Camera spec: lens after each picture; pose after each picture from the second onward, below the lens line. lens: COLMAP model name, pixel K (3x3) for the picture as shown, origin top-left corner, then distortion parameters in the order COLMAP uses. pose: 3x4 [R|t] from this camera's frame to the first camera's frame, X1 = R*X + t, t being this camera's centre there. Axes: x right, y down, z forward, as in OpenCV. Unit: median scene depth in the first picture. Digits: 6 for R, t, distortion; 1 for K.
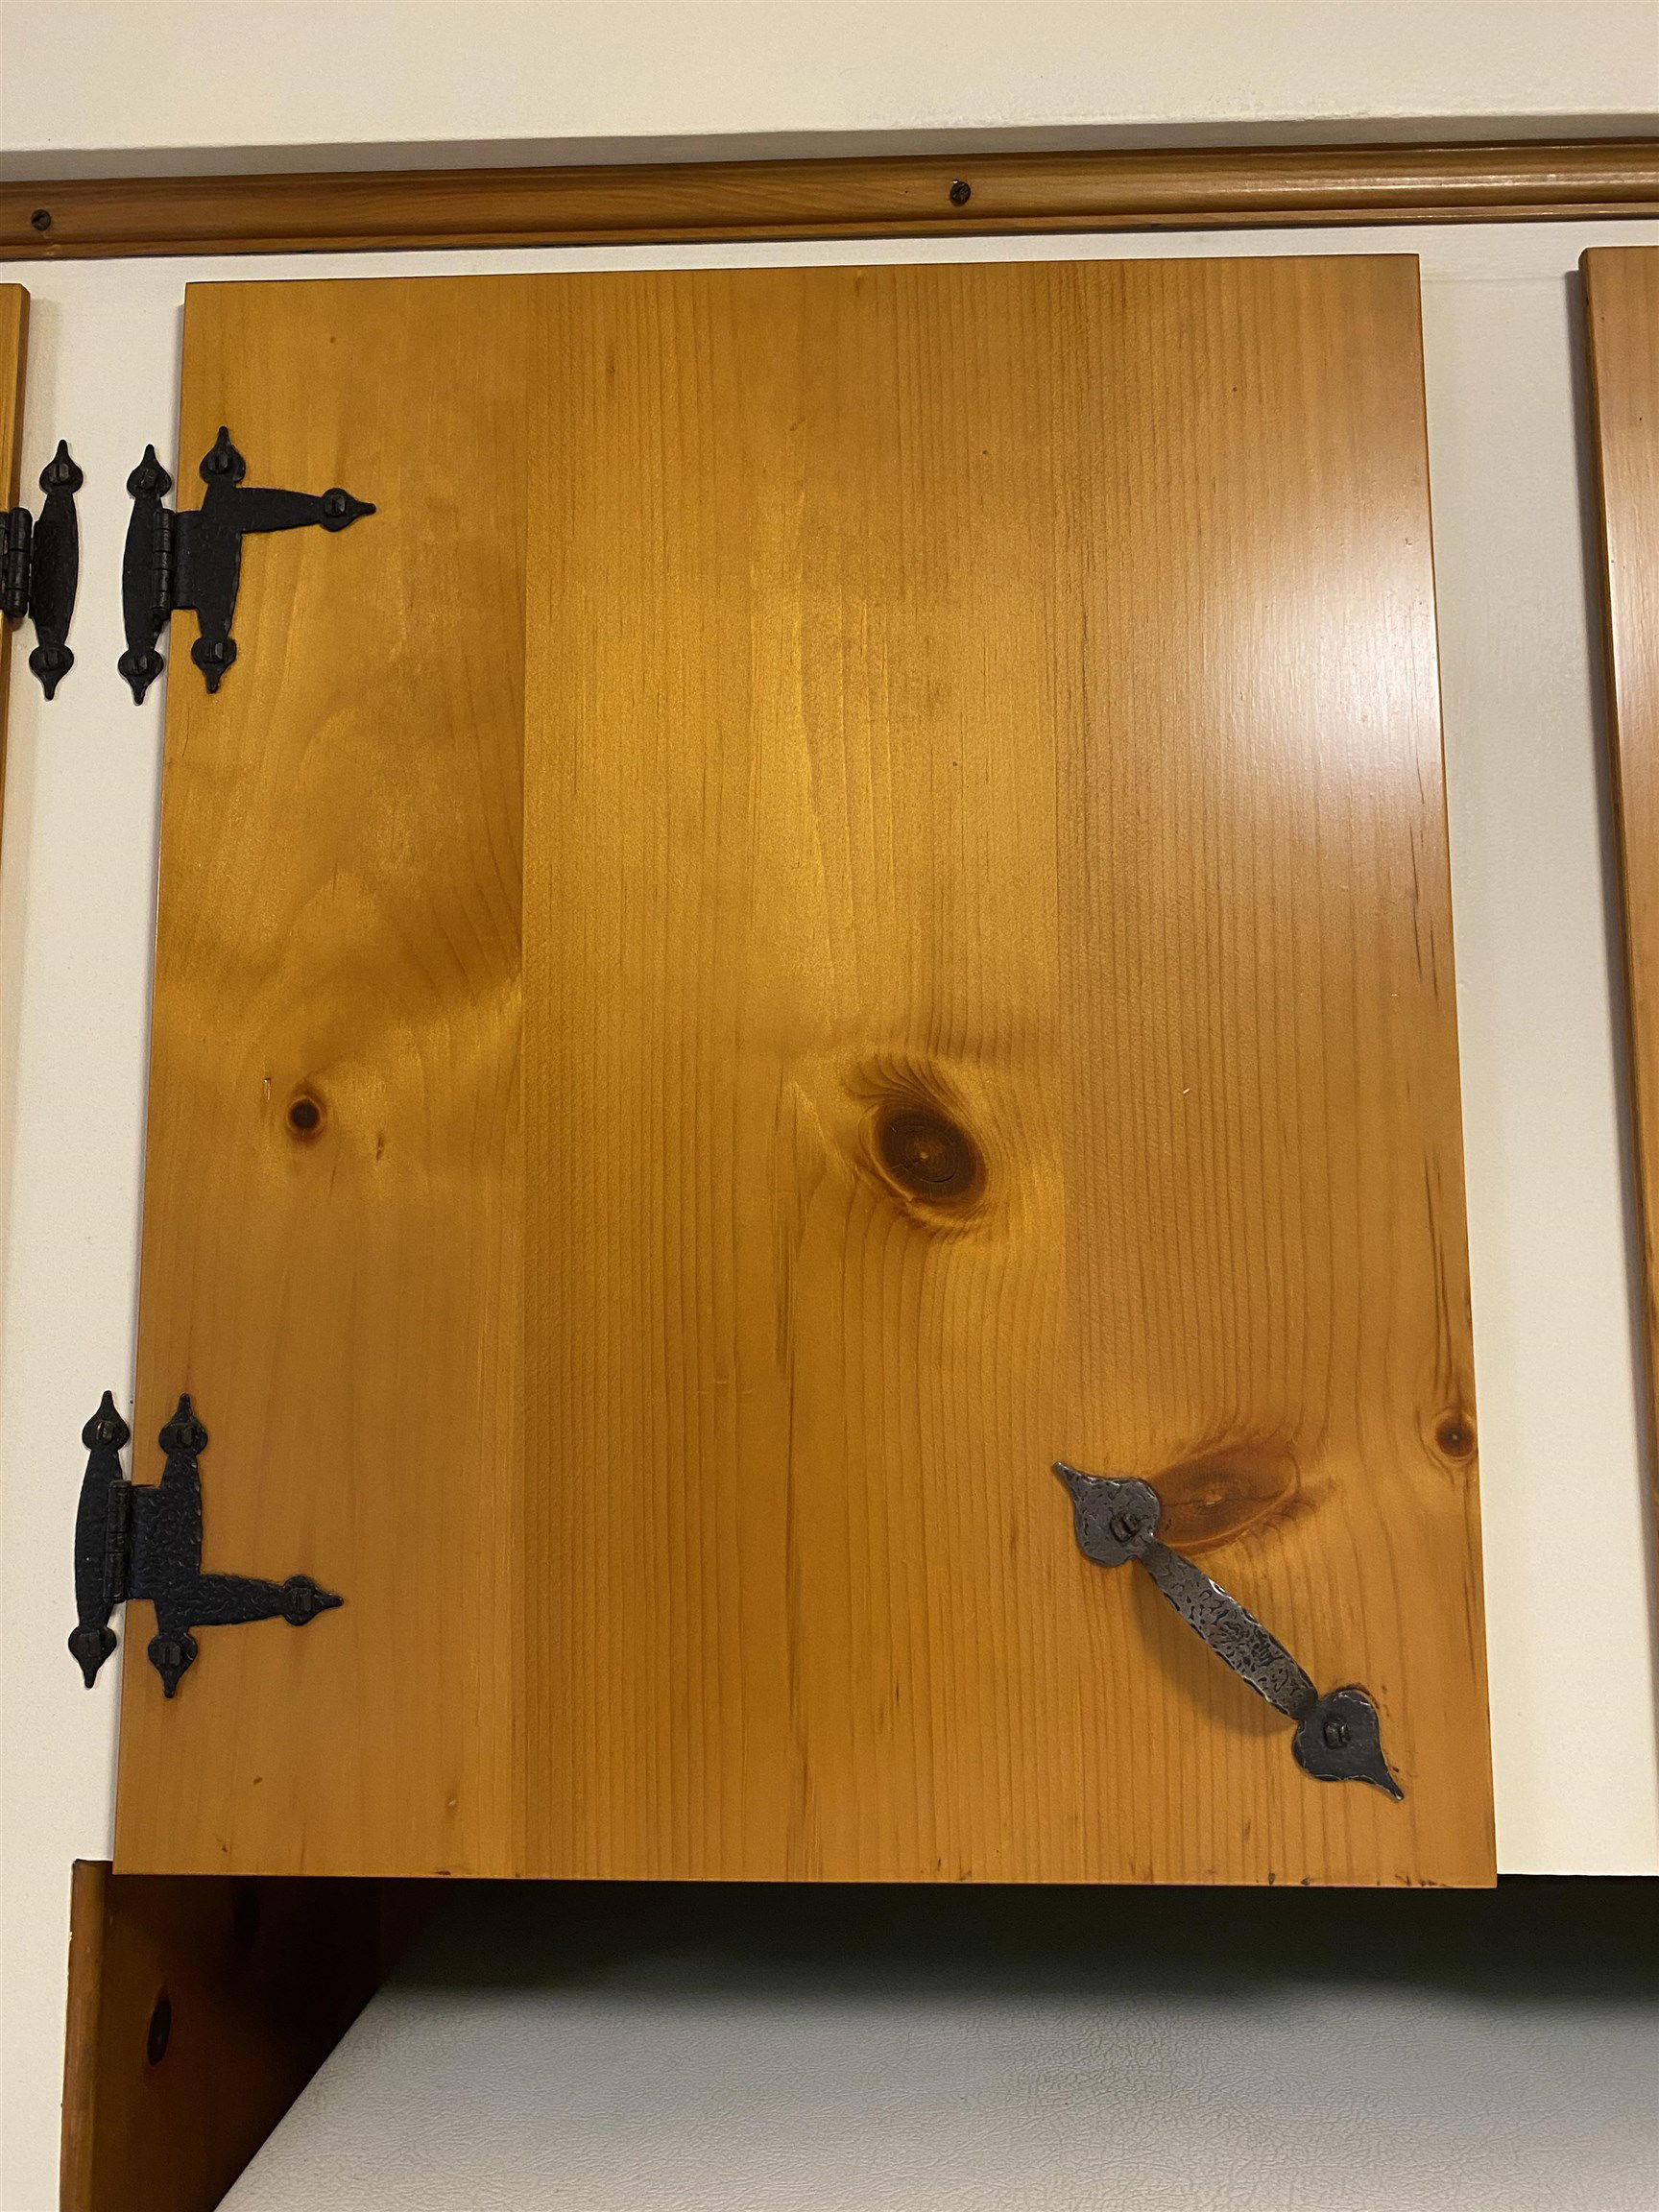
lens RADIAL K [[1720.0, 0, 829.5], [0, 1720.0, 1106.0], [0, 0, 1]] dist [0.044328, -0.048915]
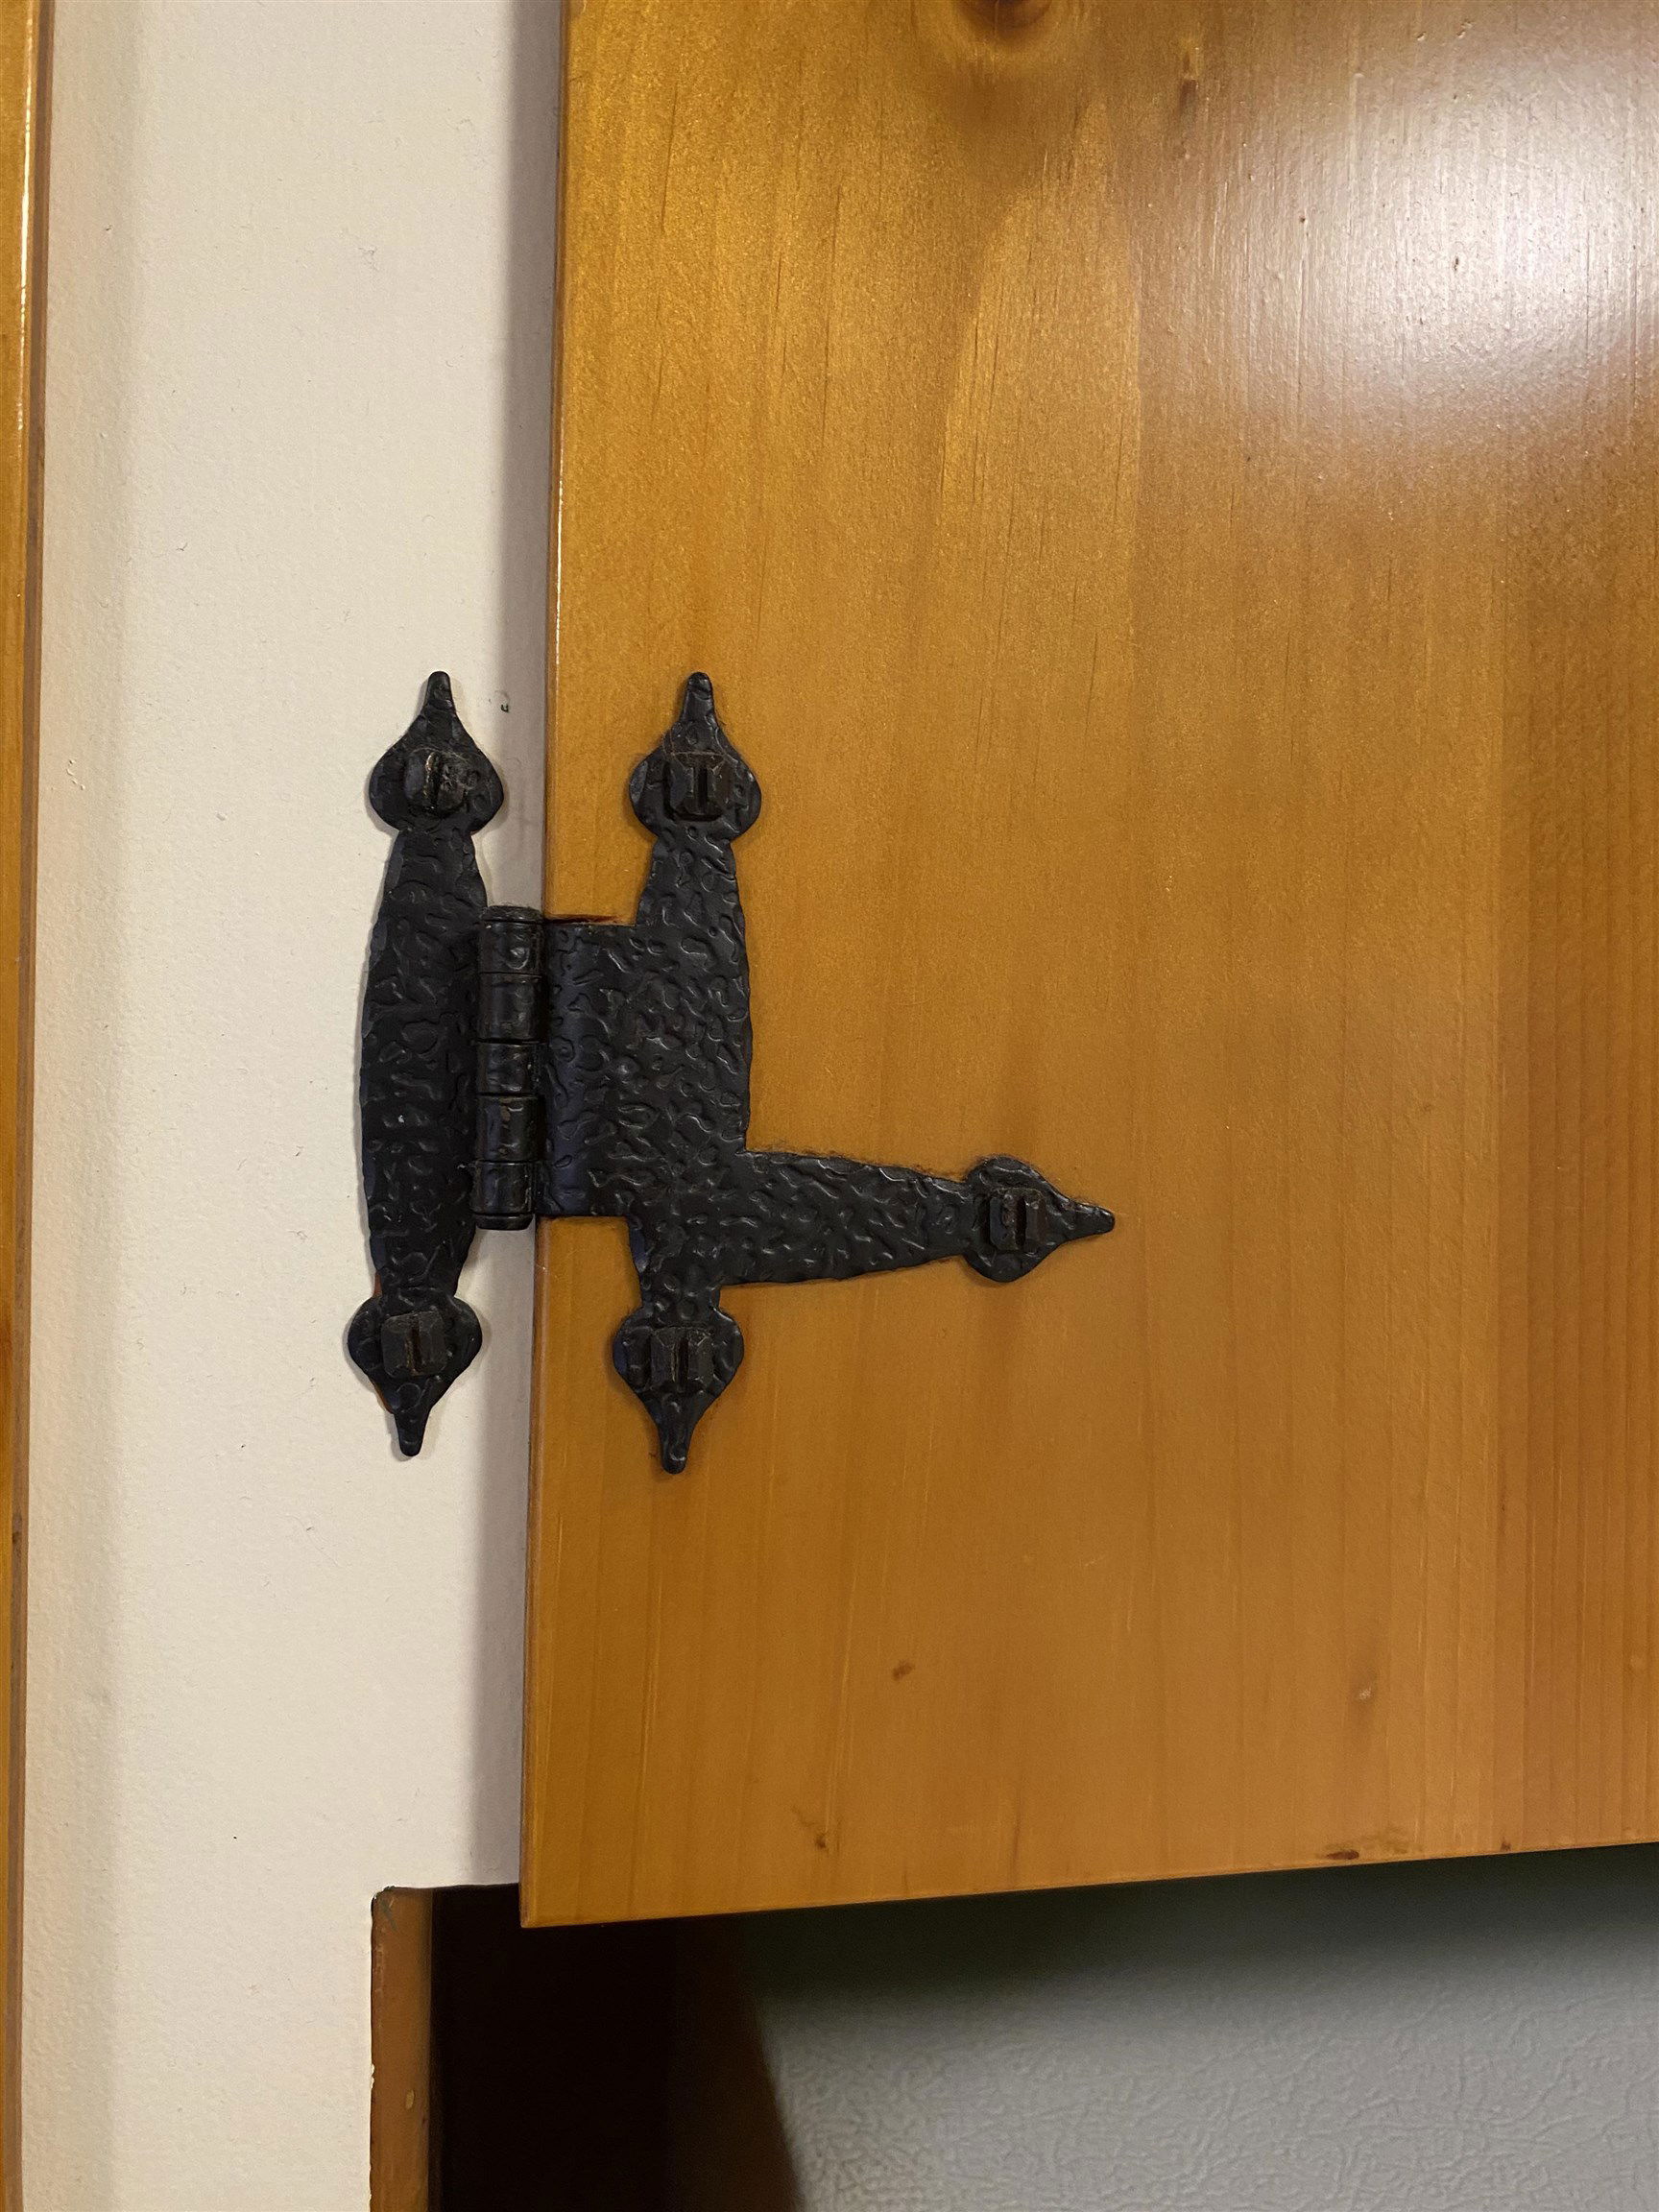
lens RADIAL K [[1720.0, 0, 829.5], [0, 1720.0, 1106.0], [0, 0, 1]] dist [0.044328, -0.048915]
pose [[0.971165, 0.013105, 0.238050, -0.445260], [-0.042962, 0.991762, 0.120671, 0.219240], [-0.234507, -0.127418, 0.963728, 0.650480]]
